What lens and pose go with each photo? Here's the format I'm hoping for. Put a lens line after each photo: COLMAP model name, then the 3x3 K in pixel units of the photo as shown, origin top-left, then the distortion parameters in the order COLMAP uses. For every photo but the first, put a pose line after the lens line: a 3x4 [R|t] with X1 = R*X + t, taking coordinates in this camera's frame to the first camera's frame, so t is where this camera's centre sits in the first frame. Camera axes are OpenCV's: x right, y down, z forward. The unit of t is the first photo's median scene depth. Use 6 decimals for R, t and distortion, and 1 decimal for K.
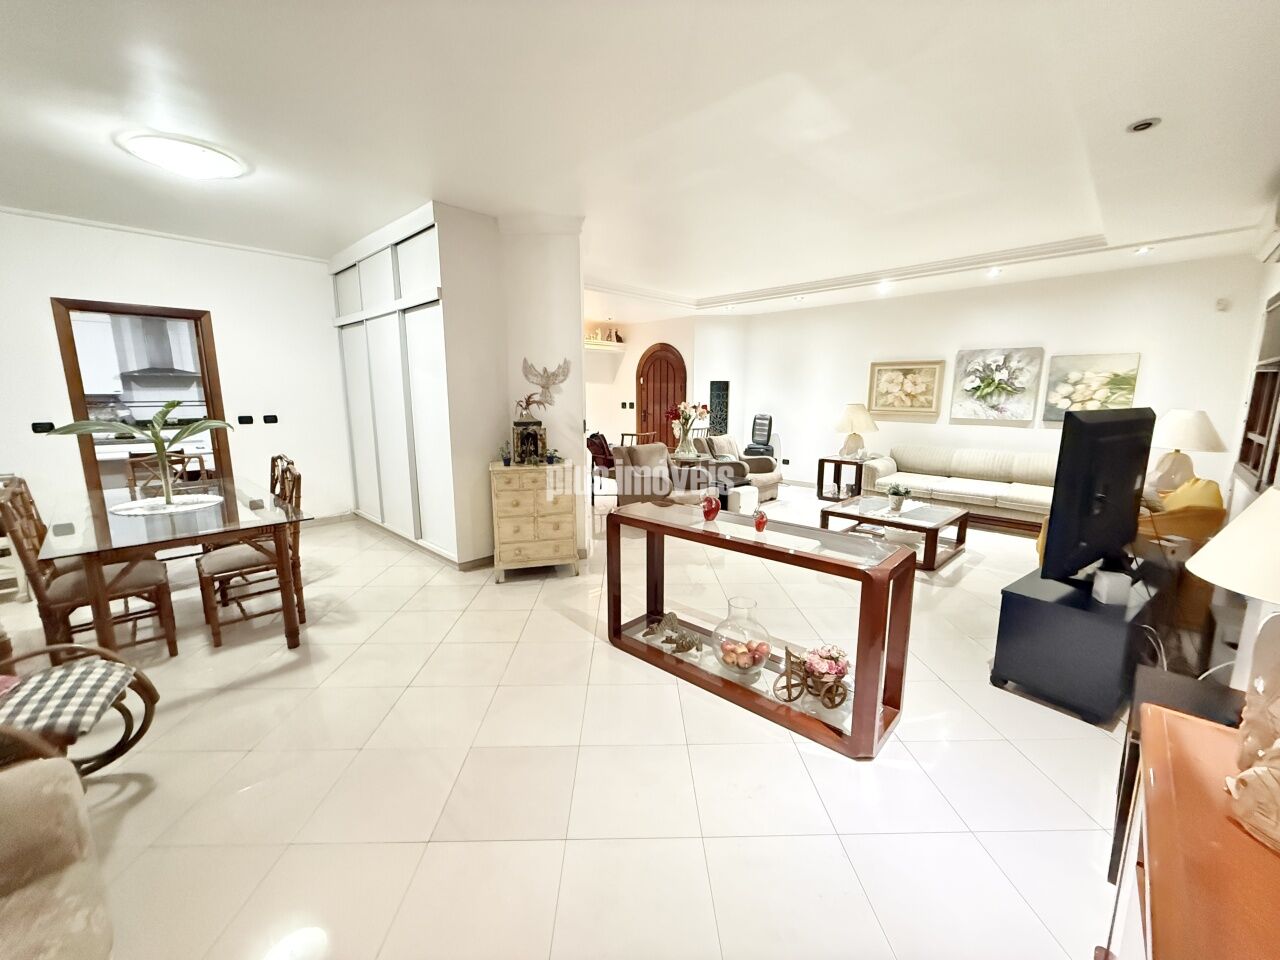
lens RADIAL K [[513.8, 0, 640.0], [0, 513.8, 480.0], [0, 0, 1]] dist [-0.000605, -0.000069]
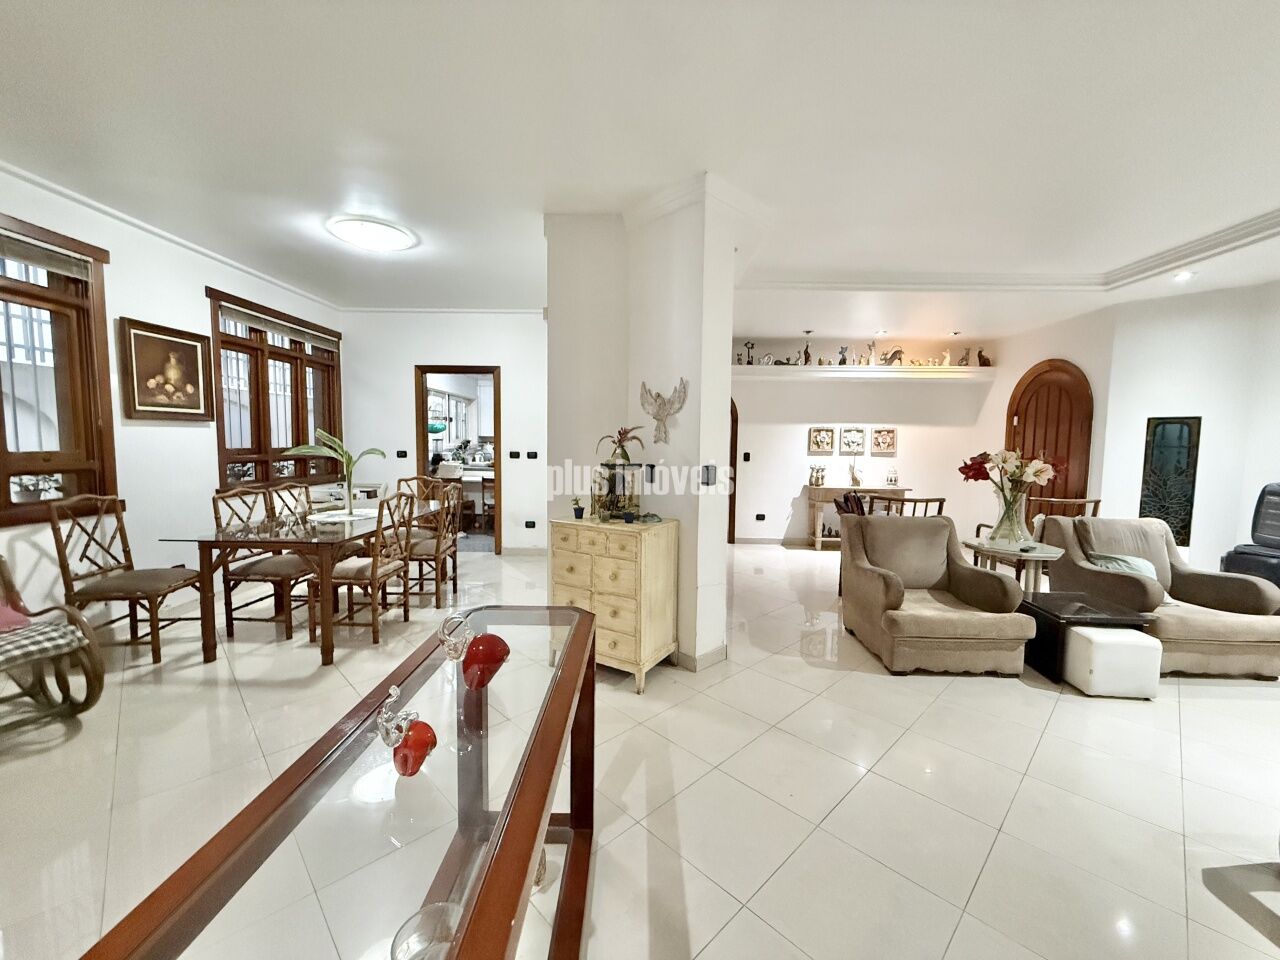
lens RADIAL K [[513.8, 0, 640.0], [0, 513.8, 480.0], [0, 0, 1]] dist [-0.000605, -0.000069]
pose [[0.678828, 0.063378, -0.731557, 0.280614], [-0.137673, 0.989586, -0.042018, -0.049388], [0.721276, 0.129239, 0.680484, 0.406822]]
